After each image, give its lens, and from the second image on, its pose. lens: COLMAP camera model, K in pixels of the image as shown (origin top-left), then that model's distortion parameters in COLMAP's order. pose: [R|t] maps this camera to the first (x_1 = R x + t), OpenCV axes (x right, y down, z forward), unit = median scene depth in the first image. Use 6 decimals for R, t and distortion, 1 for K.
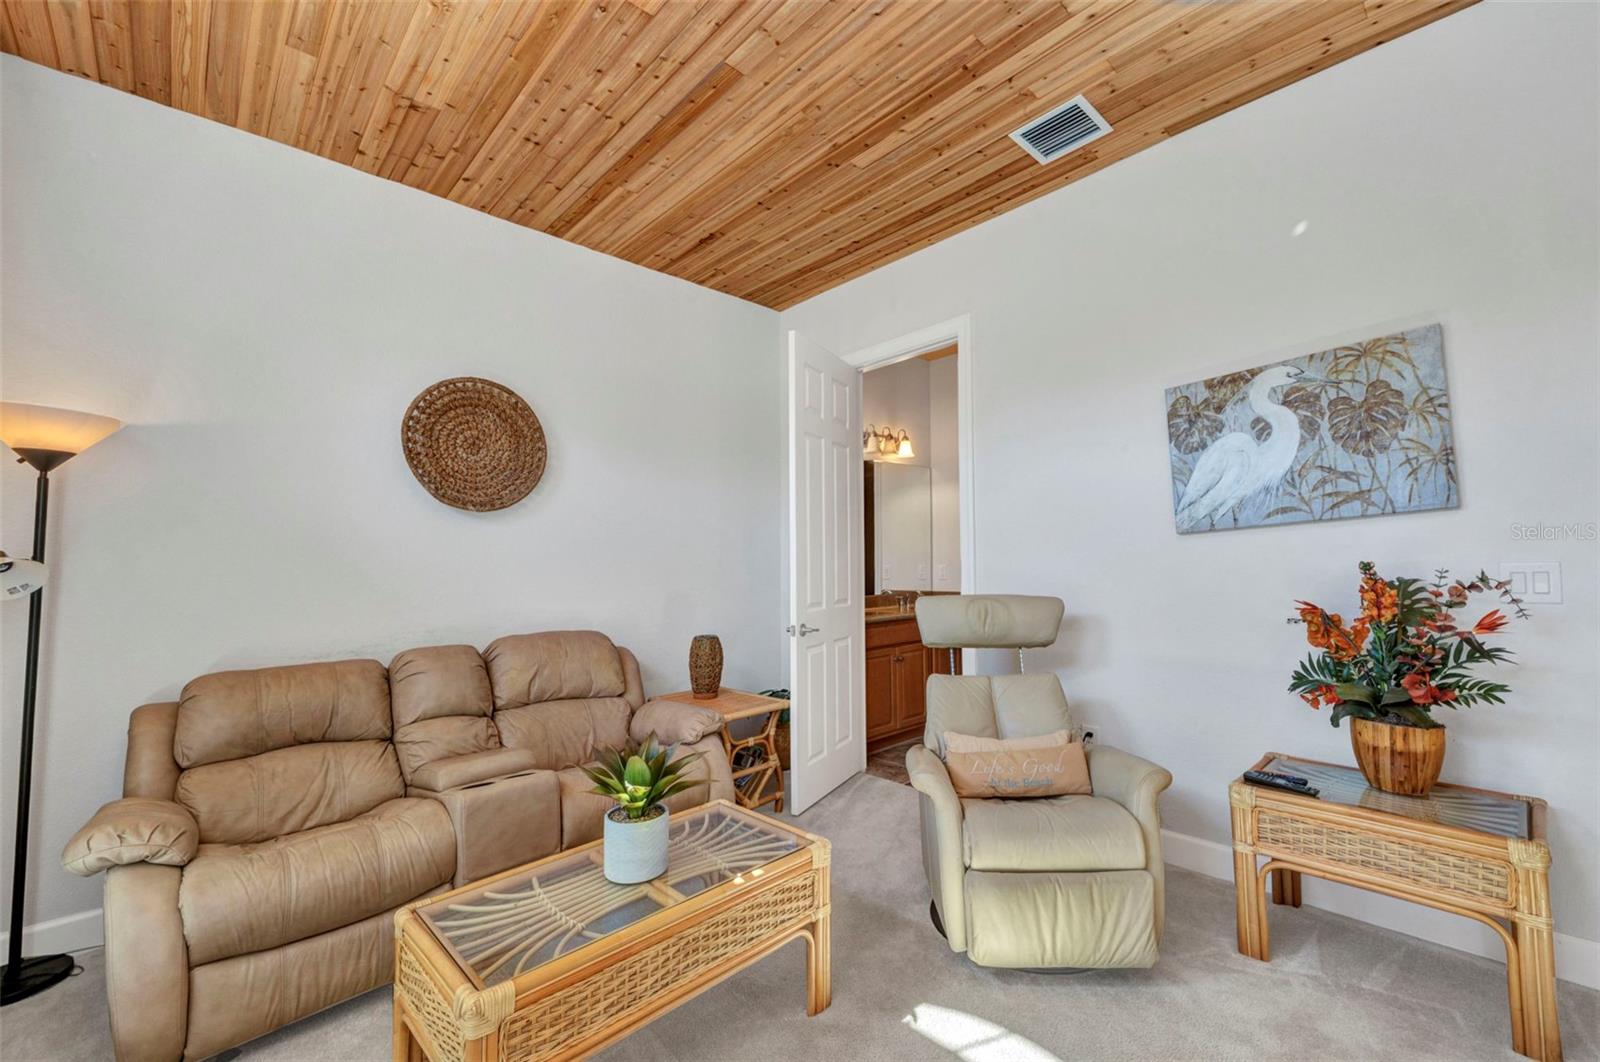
lens RADIAL K [[662.1, 0, 811.3], [0, 662.1, 531.8], [0, 0, 1]] dist [0.019222, -0.001749]
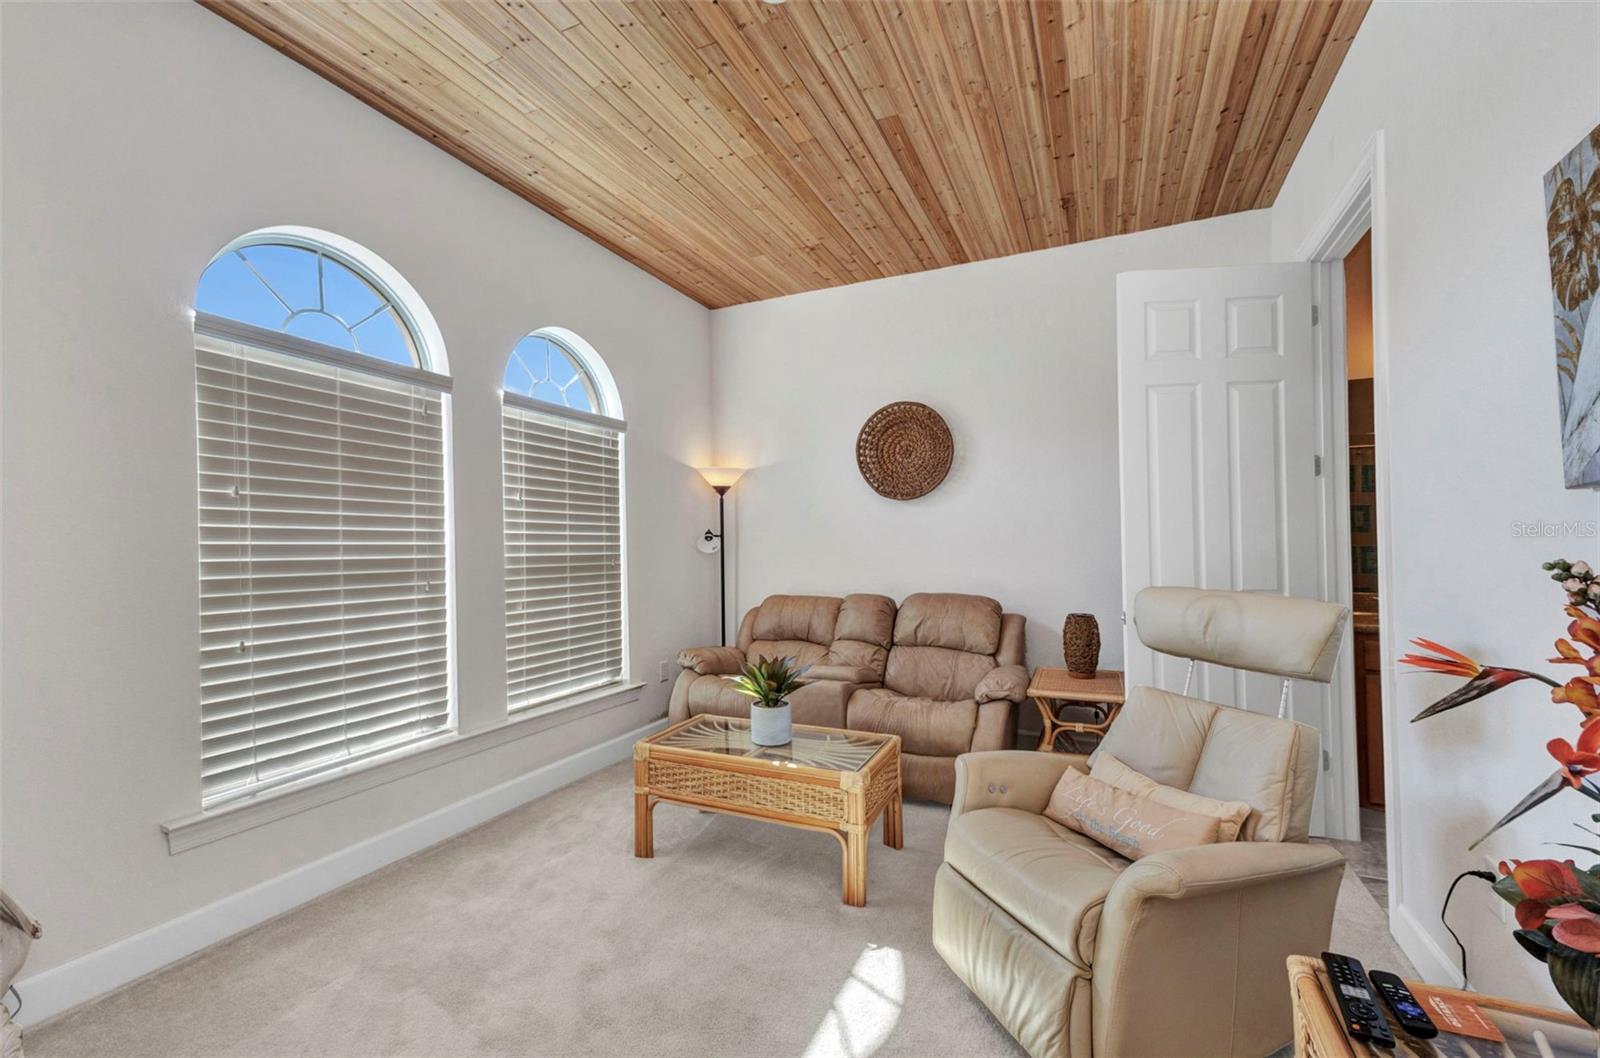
lens RADIAL K [[682.5, 0, 810.9], [0, 682.5, 530.4], [0, 0, 1]] dist [0.014232, -0.002566]
pose [[0.356246, -0.000813, -0.934392, 0.813803], [0.043218, 0.998944, 0.015608, 0.001683], [0.933392, -0.045942, 0.355905, 0.355420]]
